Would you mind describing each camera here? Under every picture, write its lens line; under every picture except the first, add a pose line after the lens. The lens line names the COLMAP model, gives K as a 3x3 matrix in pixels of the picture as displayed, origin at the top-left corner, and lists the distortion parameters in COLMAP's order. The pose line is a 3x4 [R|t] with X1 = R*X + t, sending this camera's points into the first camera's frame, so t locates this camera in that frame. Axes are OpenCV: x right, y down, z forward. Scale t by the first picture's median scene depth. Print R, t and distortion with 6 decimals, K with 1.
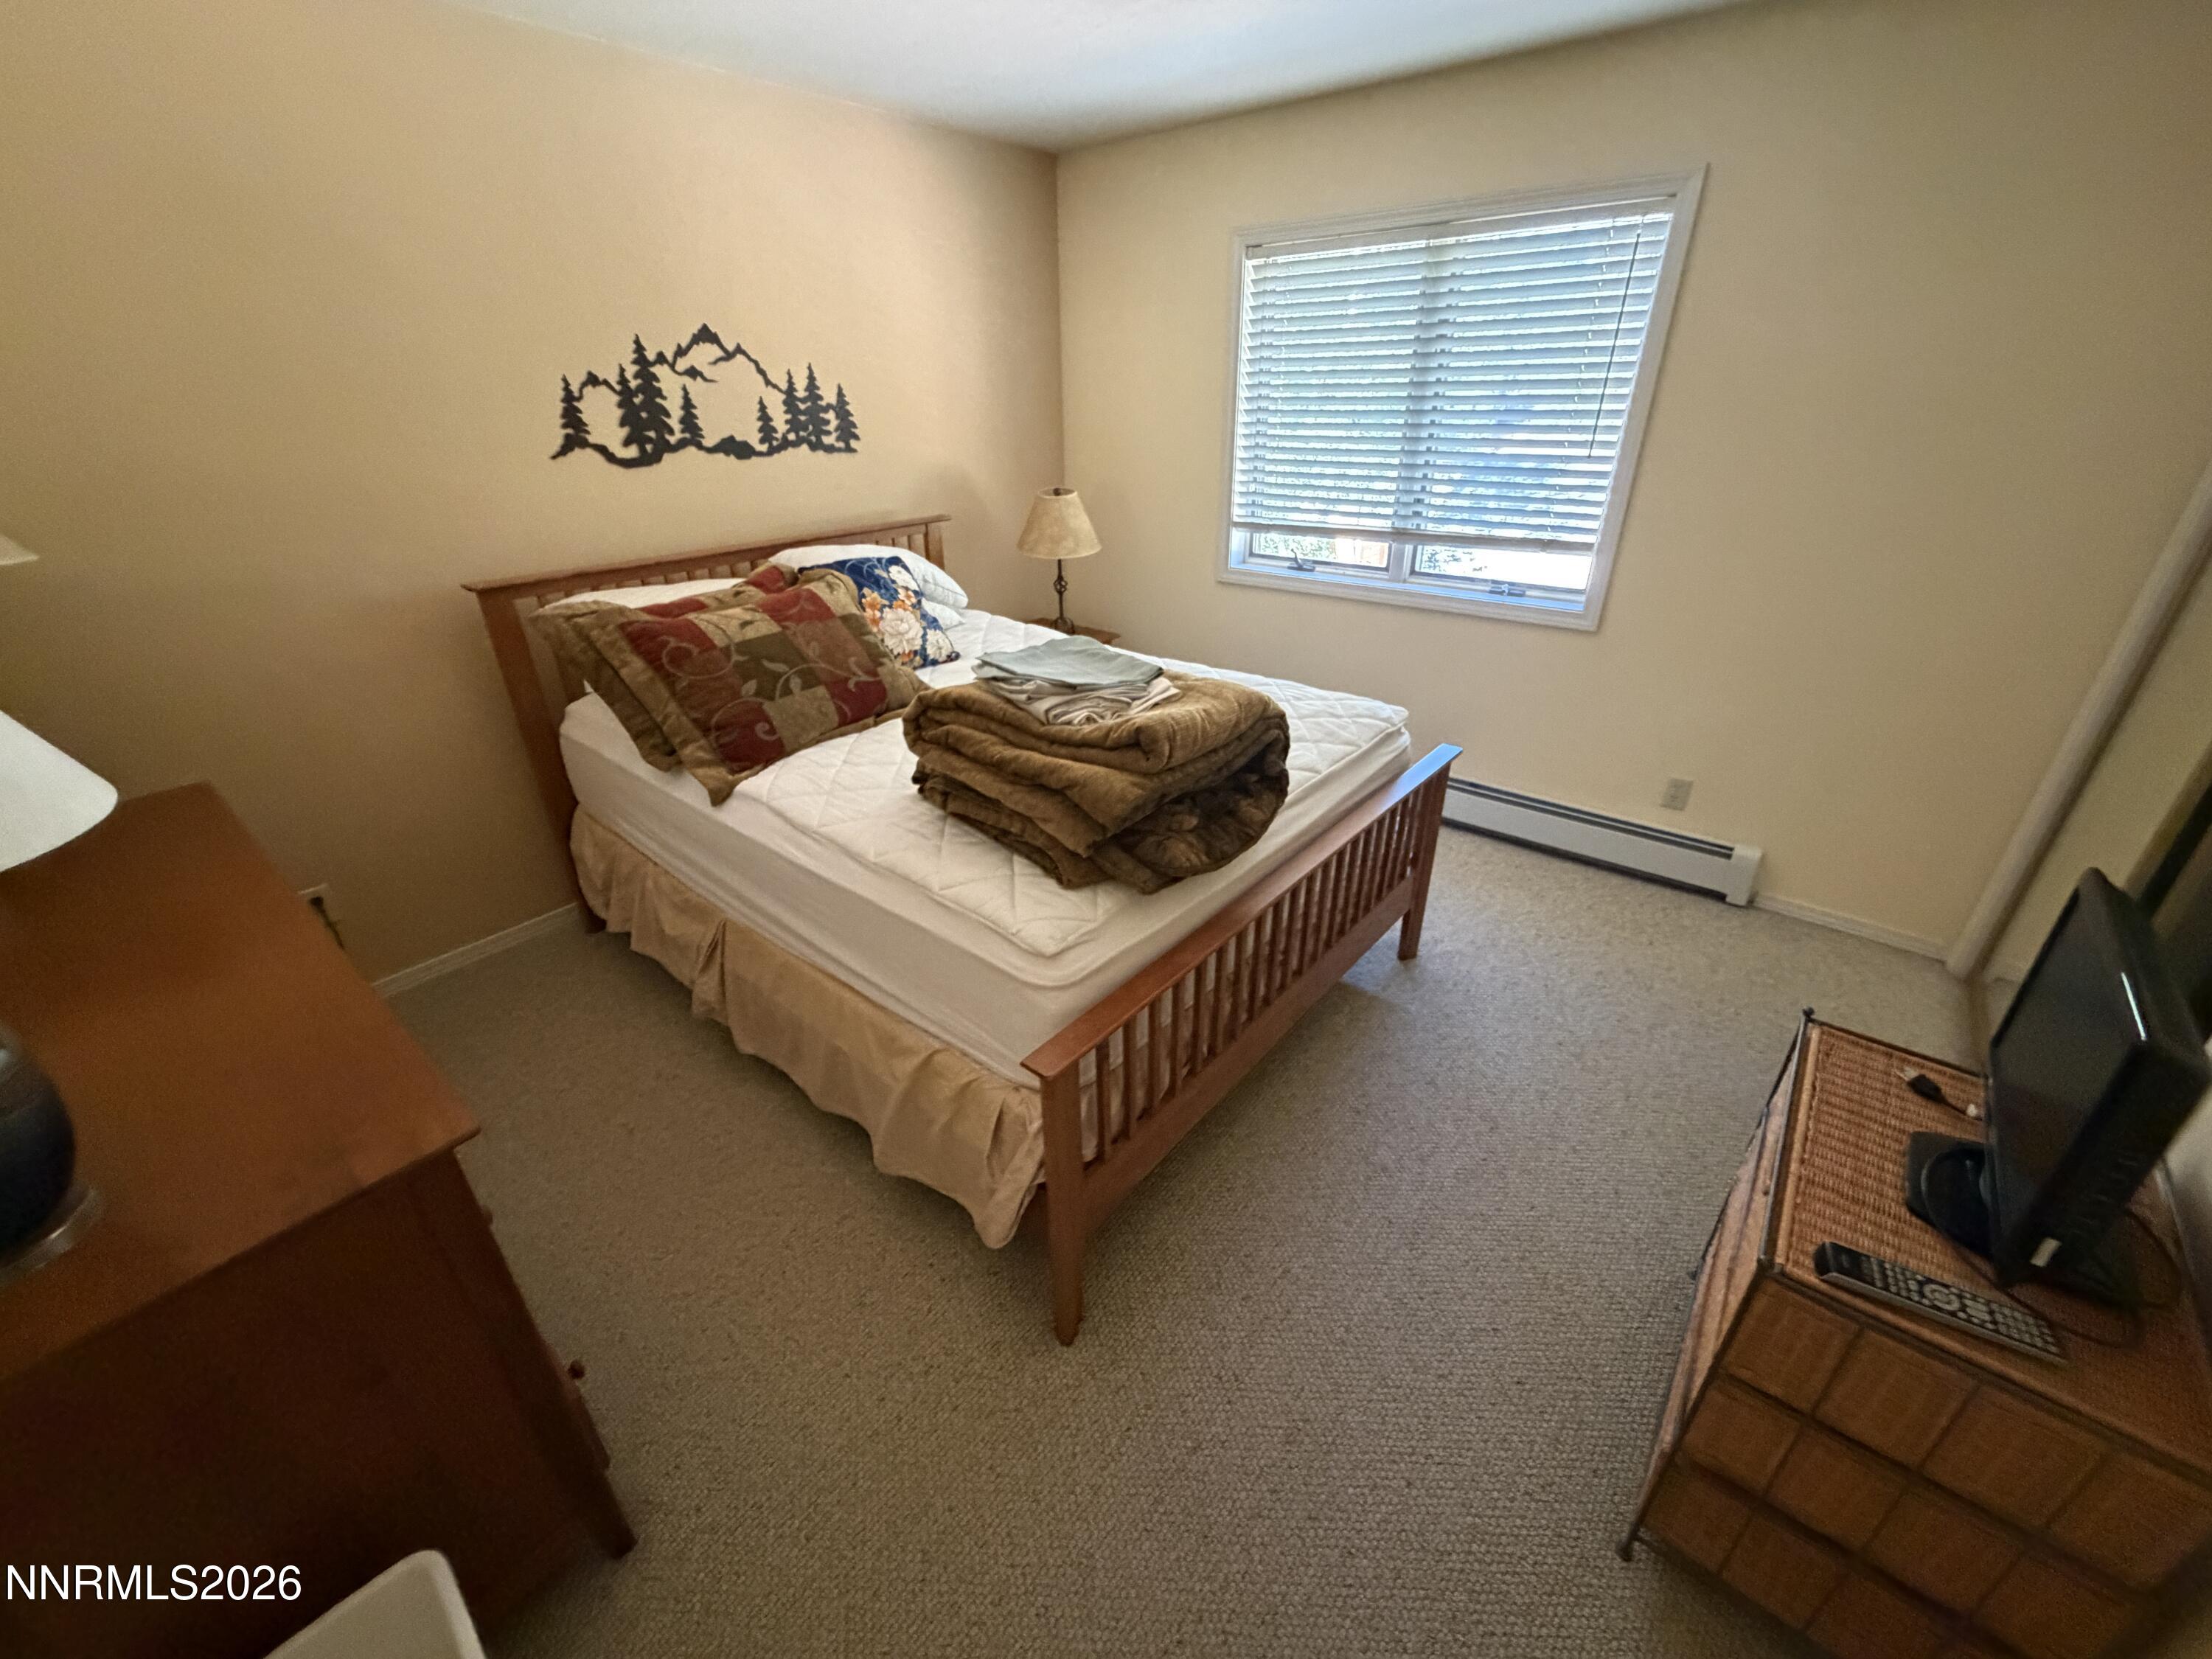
lens RADIAL K [[882.3, 0, 1091.1], [0, 882.3, 823.7], [0, 0, 1]] dist [0.001307, 0.000343]
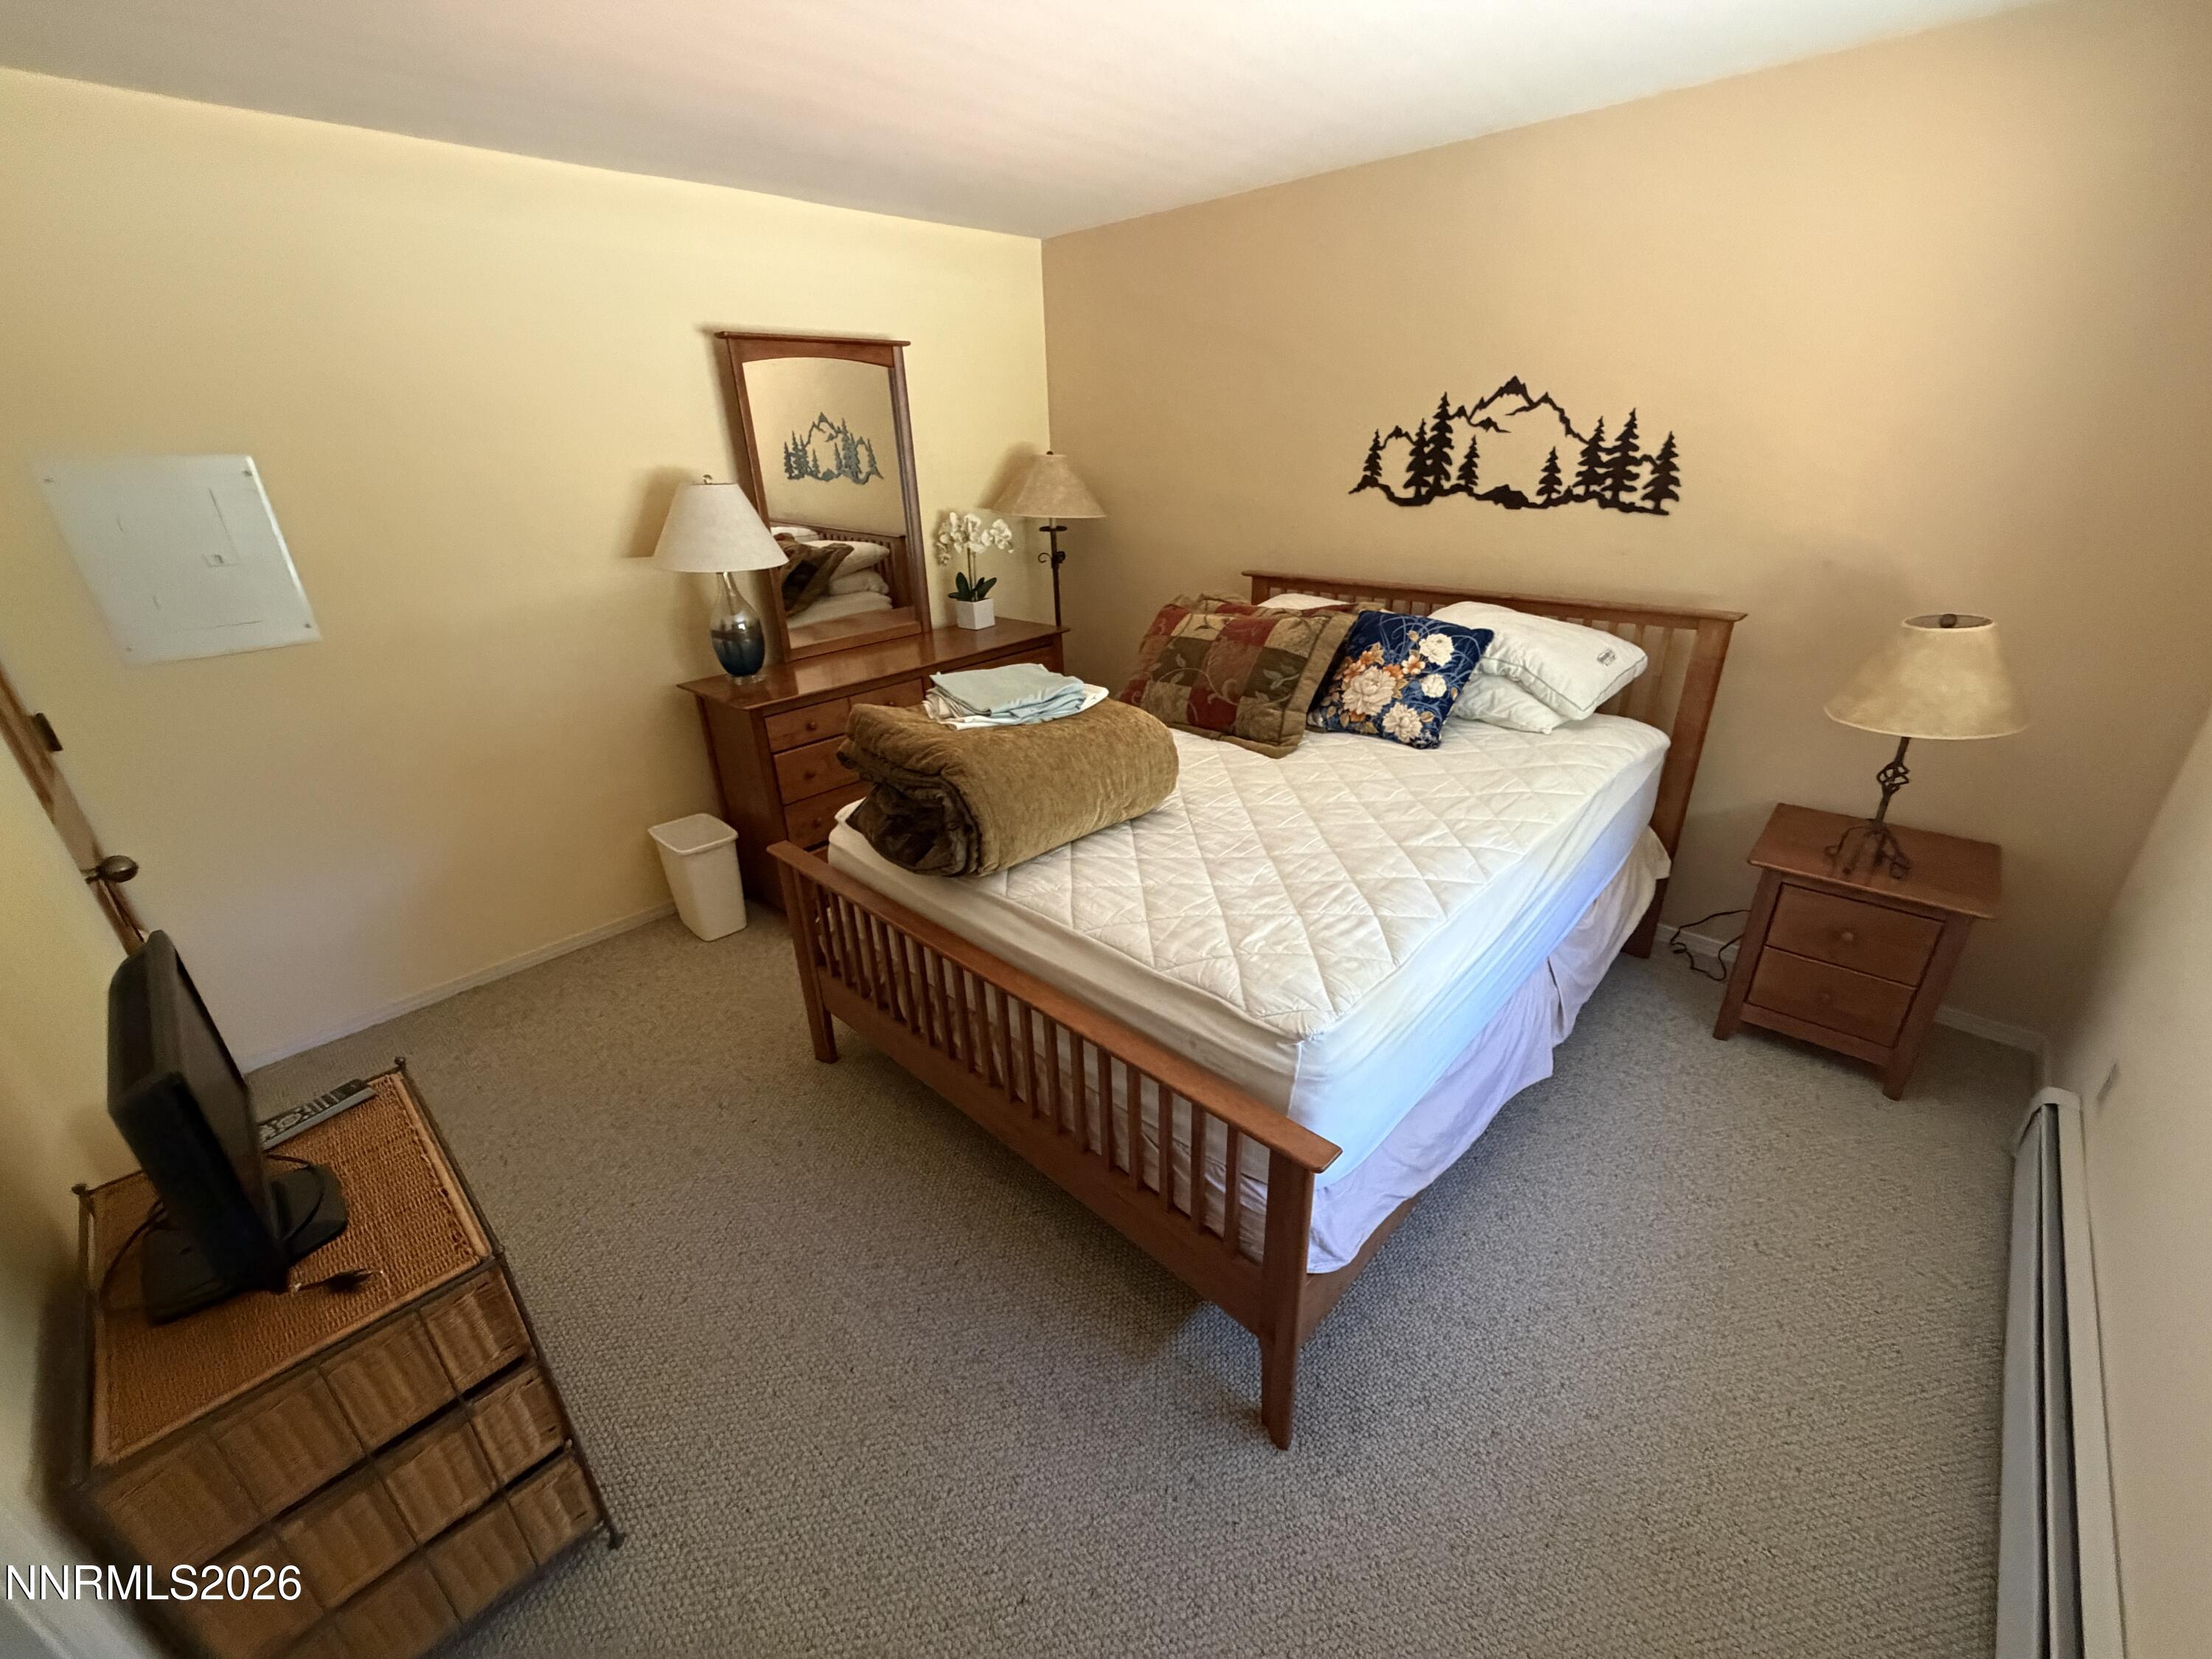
lens RADIAL K [[882.3, 0, 1100.3], [0, 882.3, 820.4], [0, 0, 1]] dist [0.001307, 0.000343]
pose [[-0.067064, 0.408858, -0.910131, 0.712618], [-0.420361, 0.815697, 0.397410, -0.351062], [0.904875, 0.409235, 0.117164, 0.656275]]
